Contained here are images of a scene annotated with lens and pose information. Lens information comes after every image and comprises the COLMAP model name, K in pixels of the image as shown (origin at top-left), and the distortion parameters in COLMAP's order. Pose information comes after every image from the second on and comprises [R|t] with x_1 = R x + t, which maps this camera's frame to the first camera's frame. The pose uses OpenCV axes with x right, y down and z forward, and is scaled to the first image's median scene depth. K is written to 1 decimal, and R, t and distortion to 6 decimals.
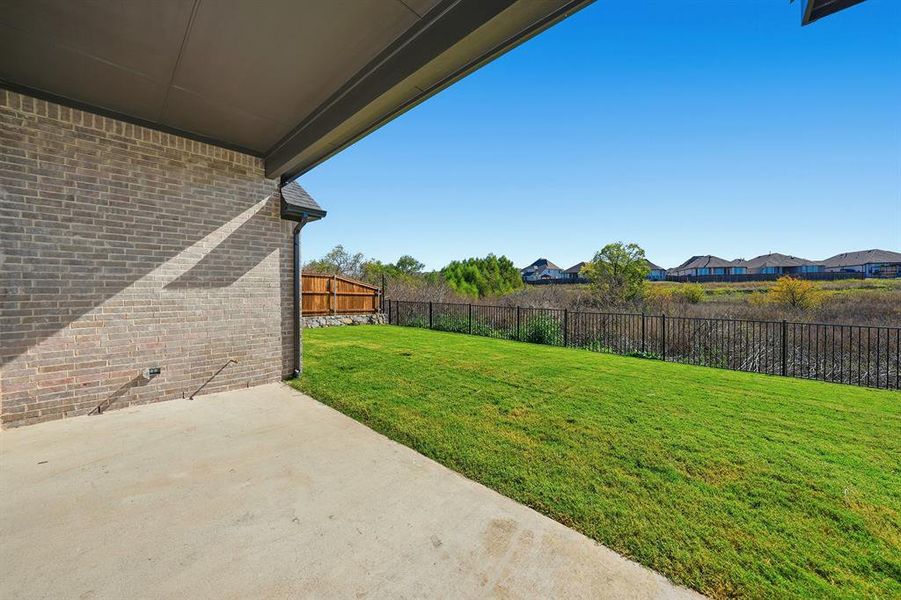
lens RADIAL K [[326.0, 0, 445.2], [0, 326.0, 300.1], [0, 0, 1]] dist [-0.010239, 0.000716]
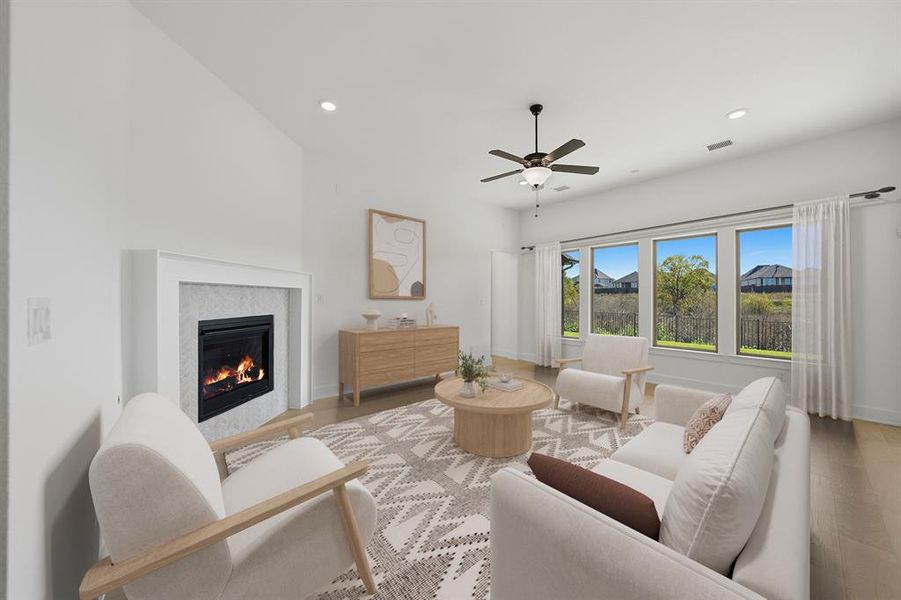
lens RADIAL K [[326.0, 0, 451.9], [0, 326.0, 298.0], [0, 0, 1]] dist [-0.010239, 0.000716]
pose [[0.994641, 0.007489, -0.103121, -0.044145], [-0.010816, 0.999438, -0.031740, 0.001392], [0.102825, 0.032685, 0.994162, -0.049929]]
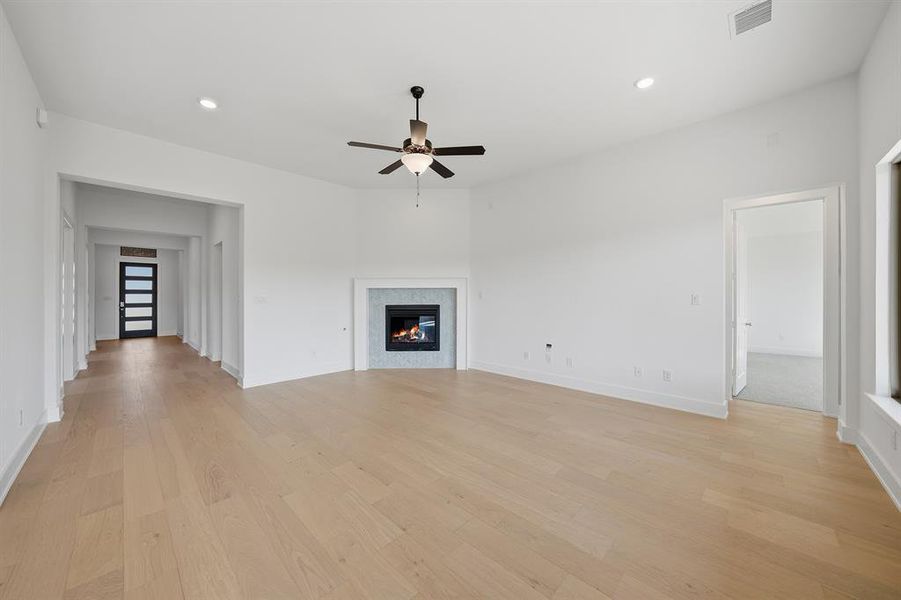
lens RADIAL K [[326.0, 0, 457.0], [0, 326.0, 296.3], [0, 0, 1]] dist [-0.010239, 0.000716]
pose [[0.013270, 0.009185, -0.999870, 0.276490], [-0.031714, 0.999459, 0.008760, -0.010000], [0.999409, 0.031594, 0.013554, 0.270994]]
